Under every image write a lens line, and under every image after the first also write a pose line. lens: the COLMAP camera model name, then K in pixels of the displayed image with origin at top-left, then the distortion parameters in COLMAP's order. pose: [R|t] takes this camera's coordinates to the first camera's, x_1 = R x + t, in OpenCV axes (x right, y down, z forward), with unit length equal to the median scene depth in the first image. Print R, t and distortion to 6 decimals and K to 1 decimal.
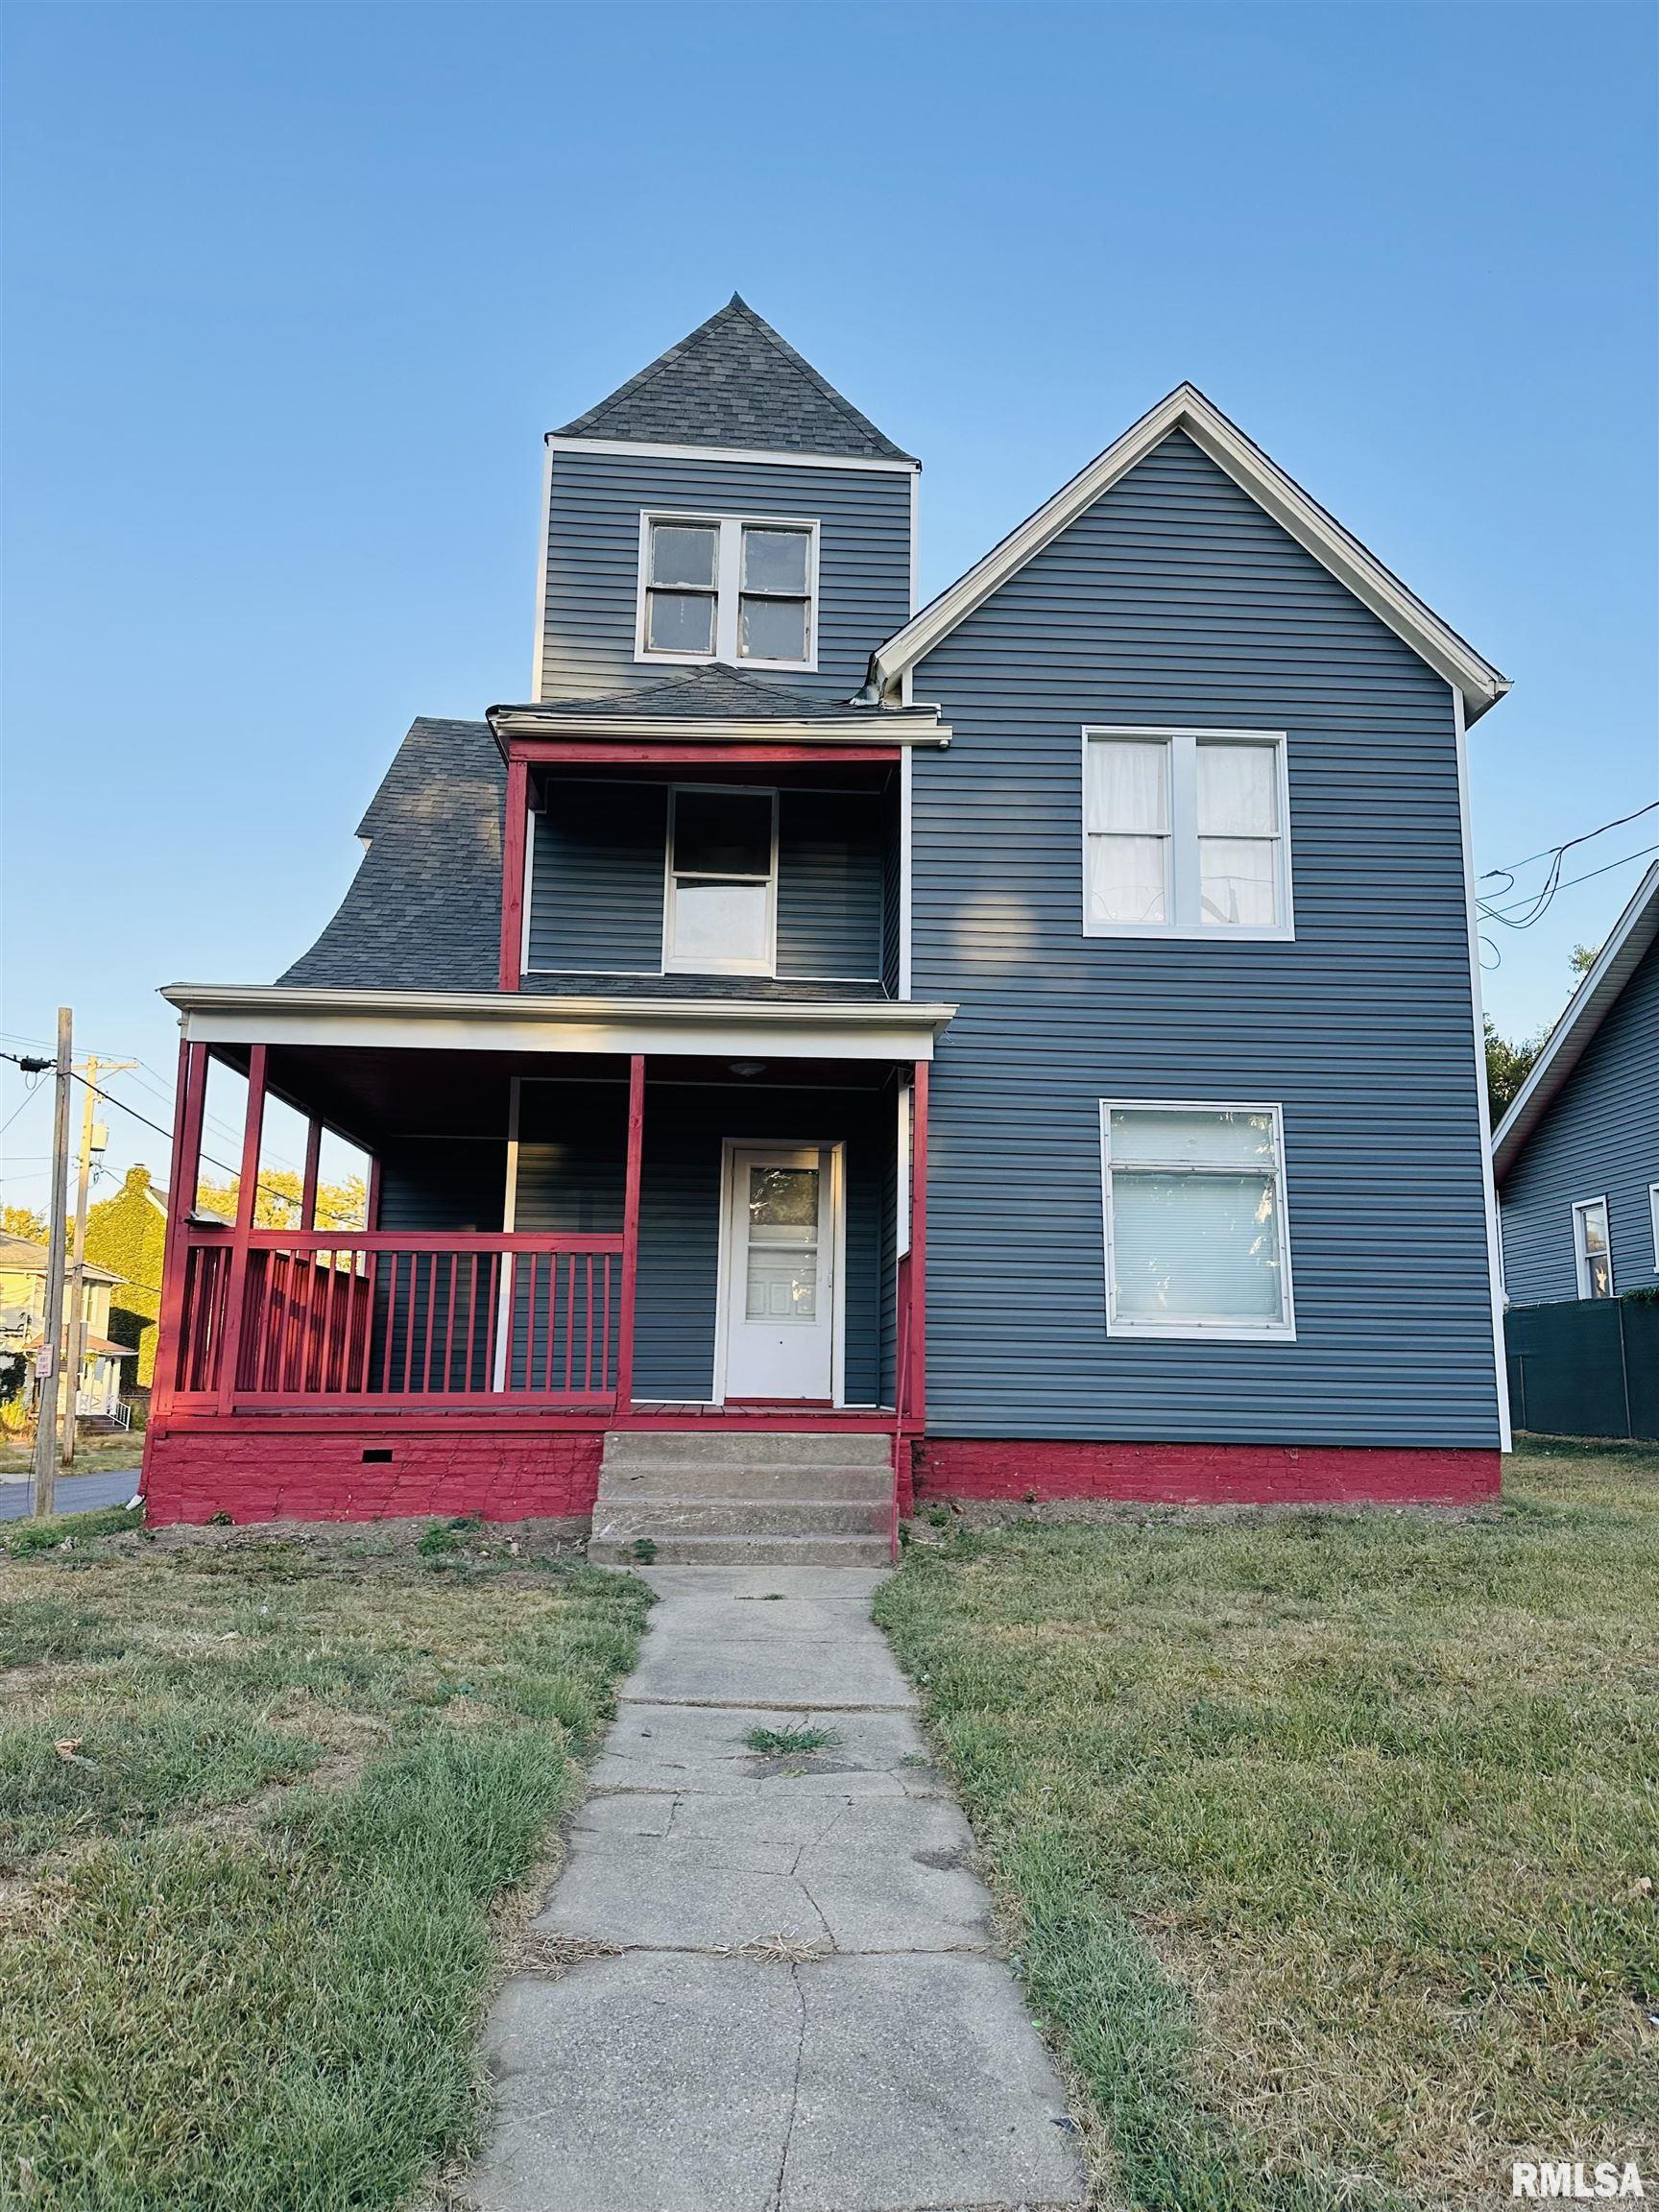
lens RADIAL K [[1539.6, 0, 824.2], [0, 1539.6, 1114.4], [0, 0, 1]] dist [0.094387, -0.001109]
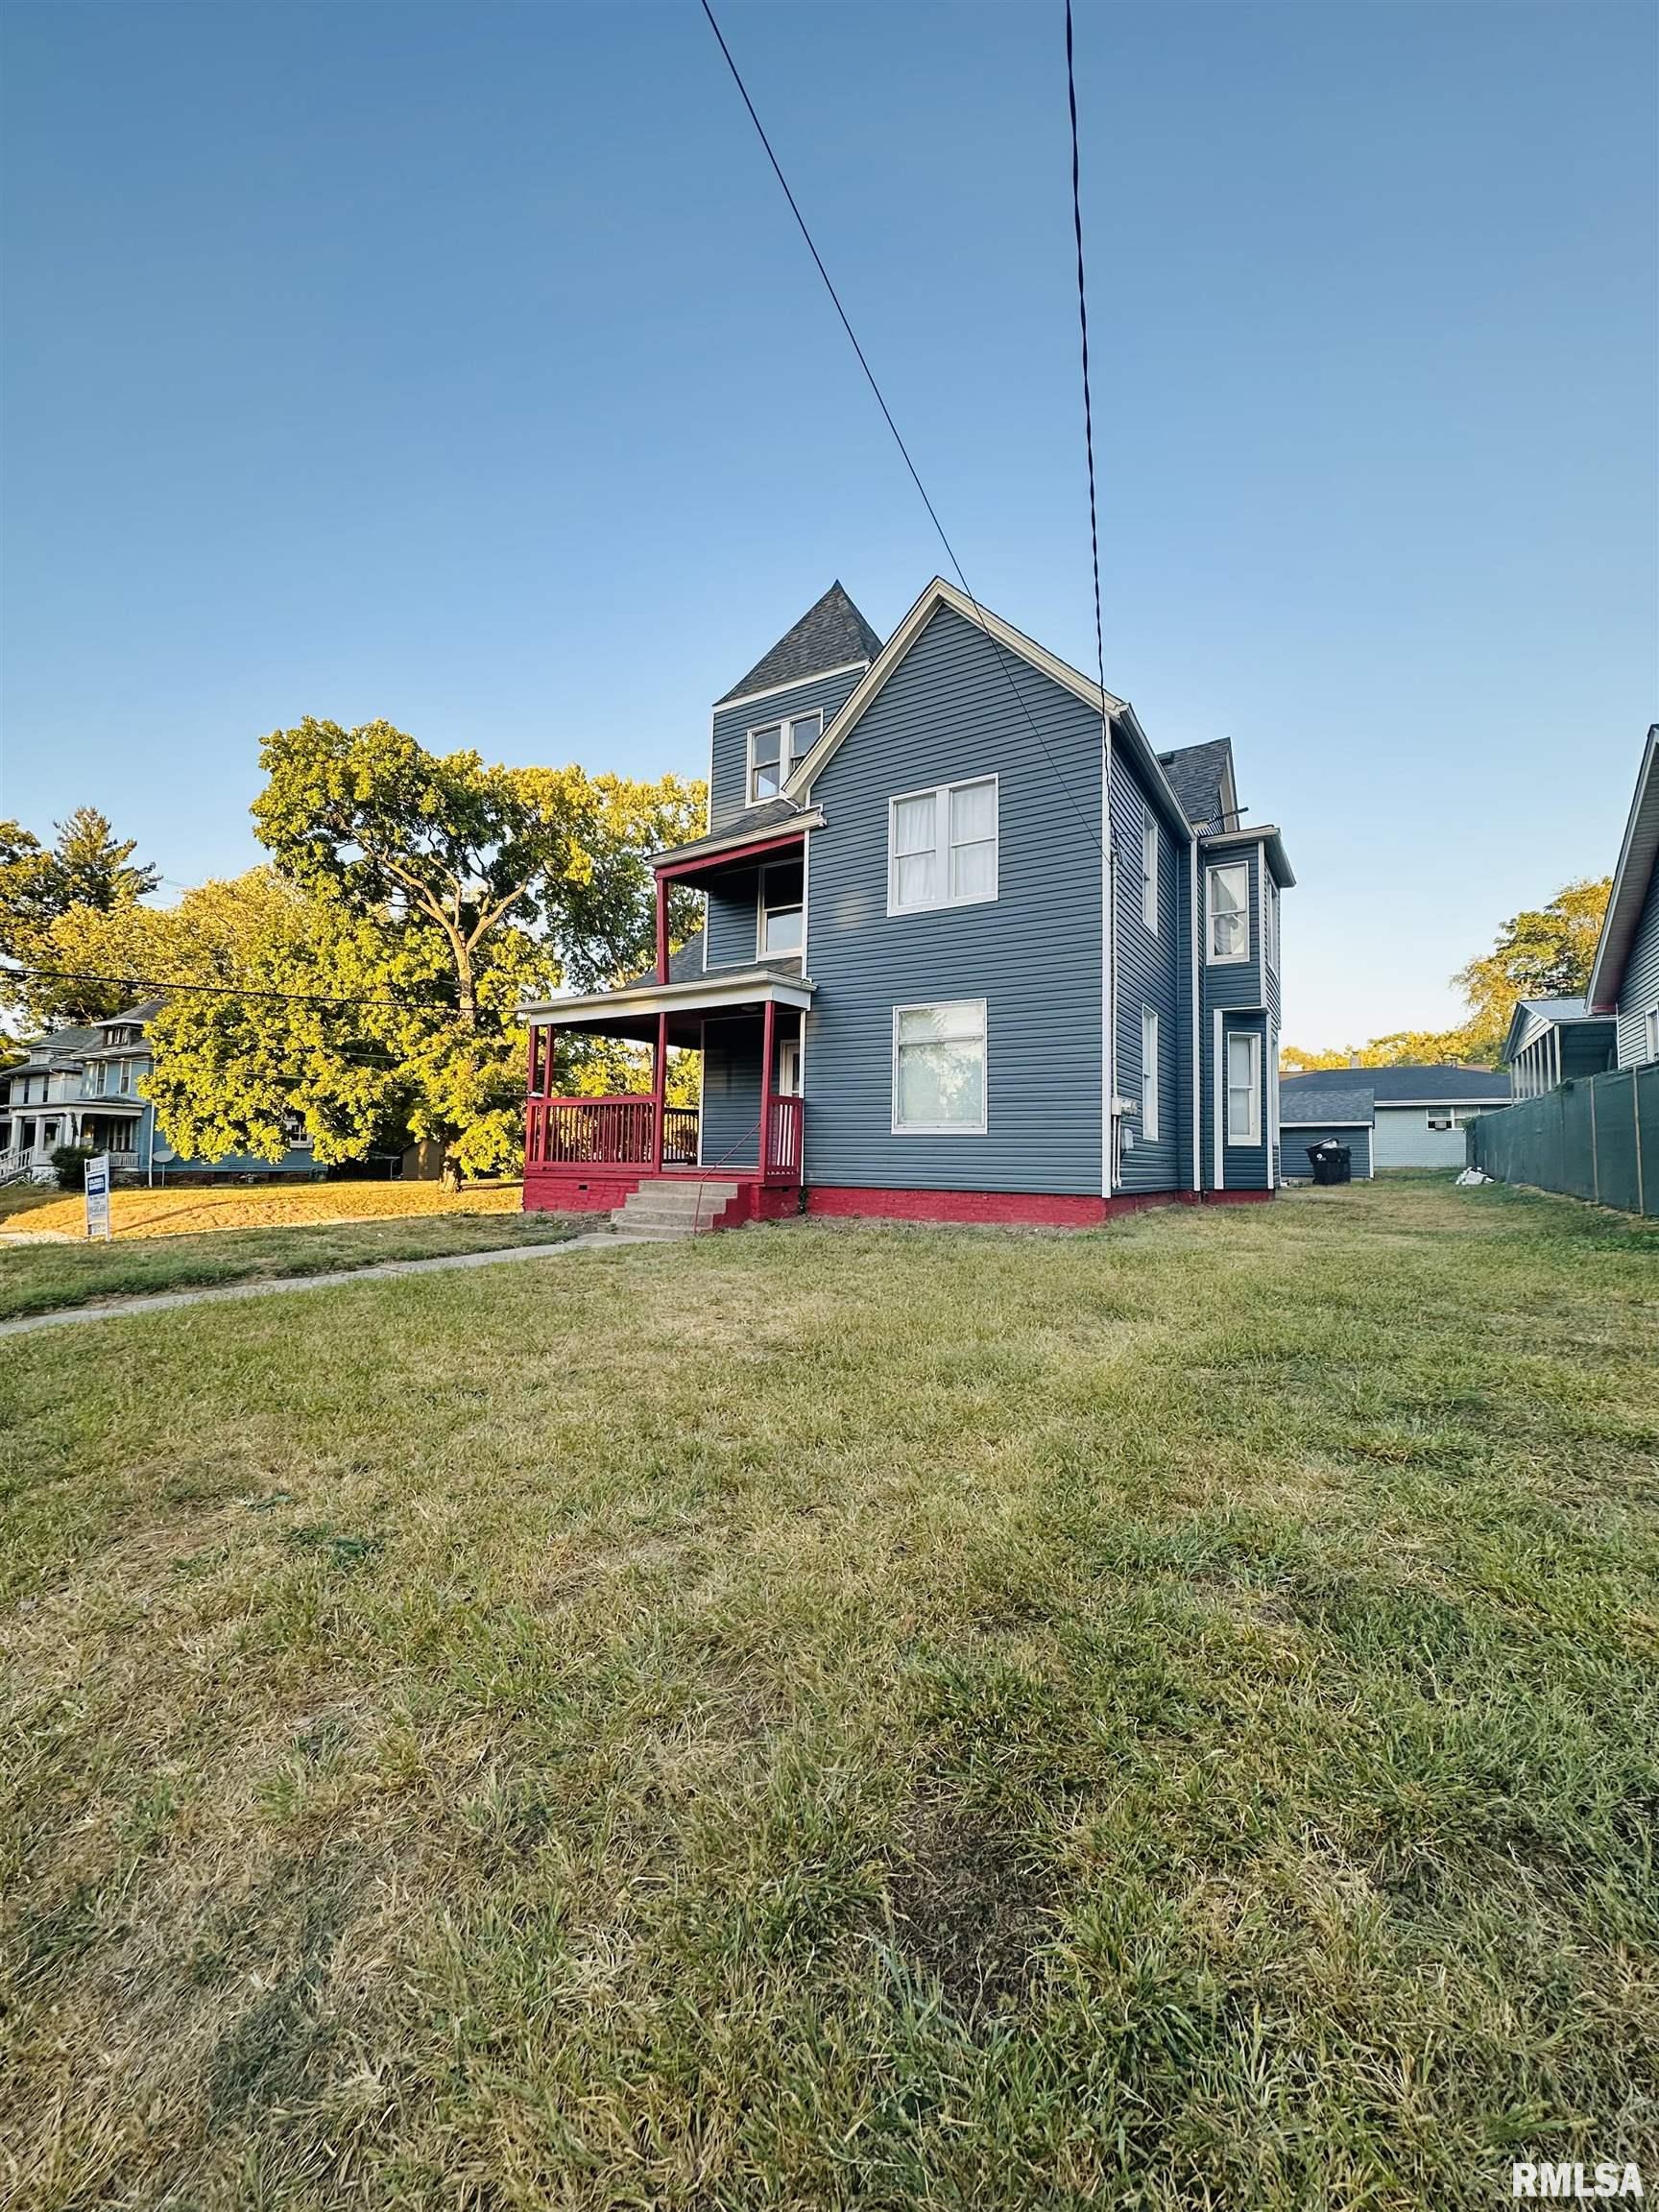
lens RADIAL K [[887.3, 0, 831.0], [0, 887.3, 1115.7], [0, 0, 1]] dist [-0.002530, 0.000586]
pose [[0.814887, -0.030112, -0.578838, 0.703735], [0.099596, 0.991071, 0.088654, 0.017181], [0.571000, -0.129892, 0.810609, 0.081387]]
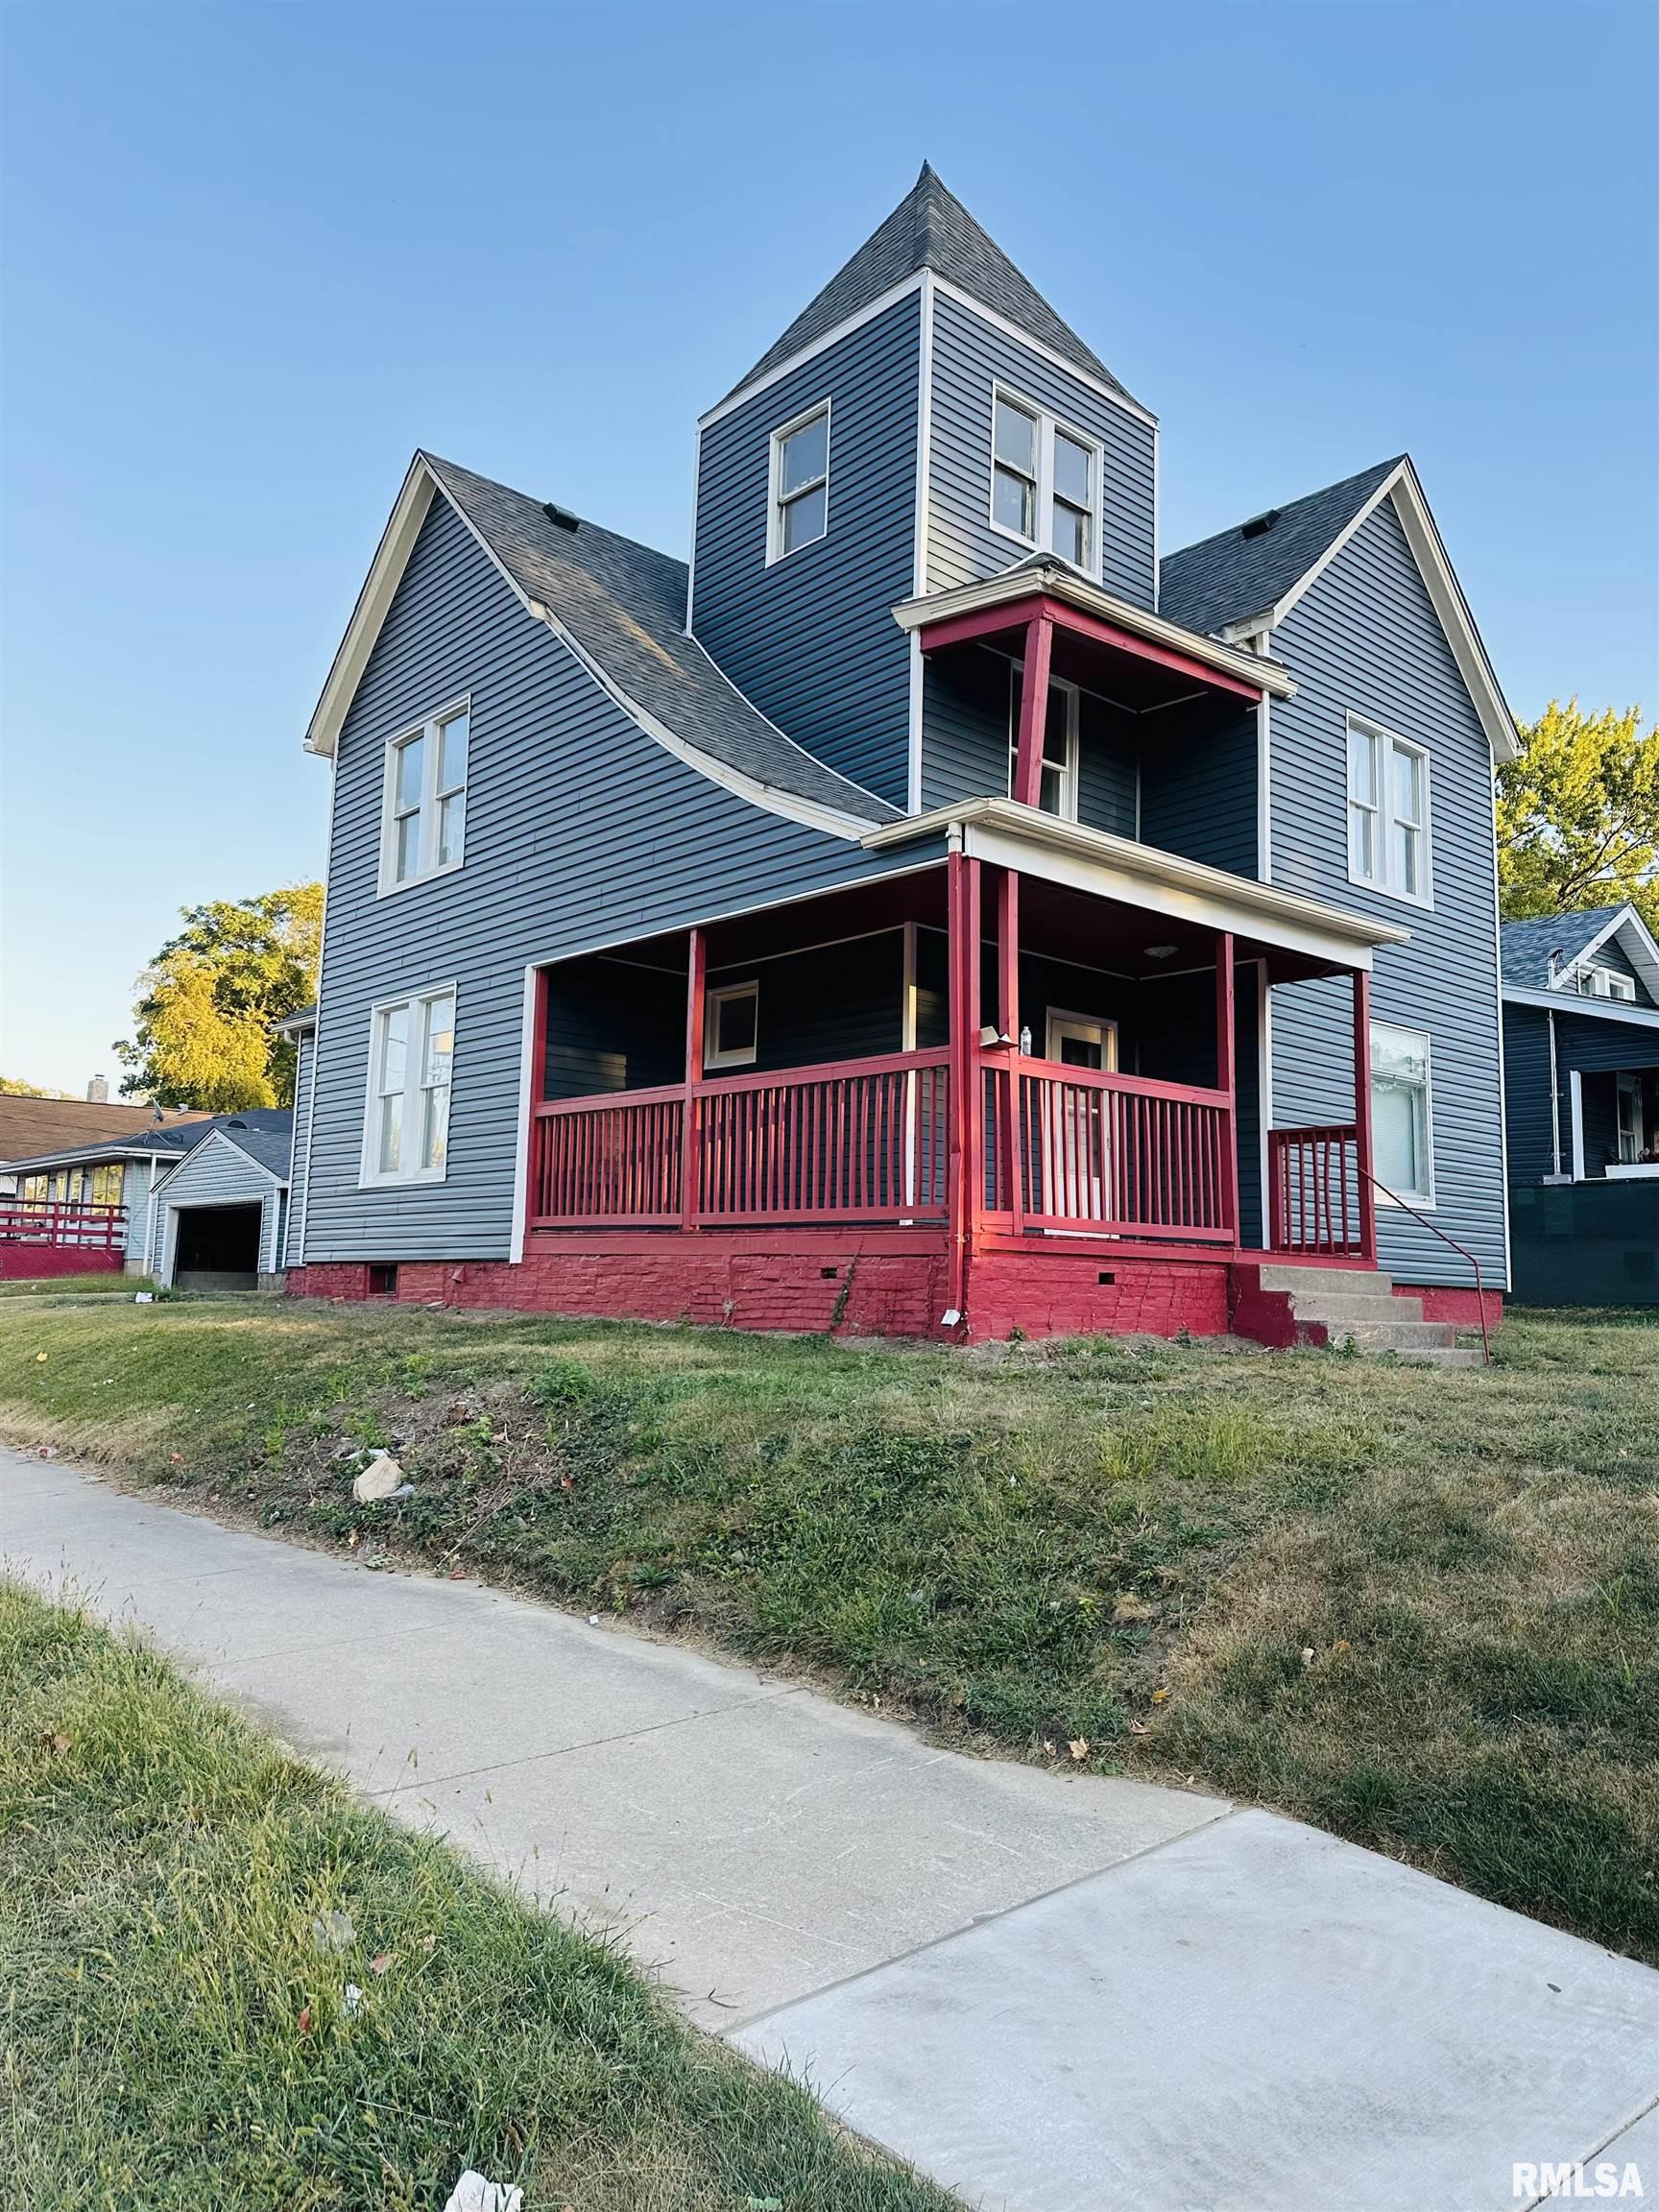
lens RADIAL K [[1539.6, 0, 826.5], [0, 1539.6, 1094.8], [0, 0, 1]] dist [0.094387, -0.001109]
pose [[0.792207, 0.084570, 0.604364, -0.895912], [-0.120785, 0.992488, 0.019445, 0.080548], [-0.598180, -0.088403, 0.796471, 0.236752]]
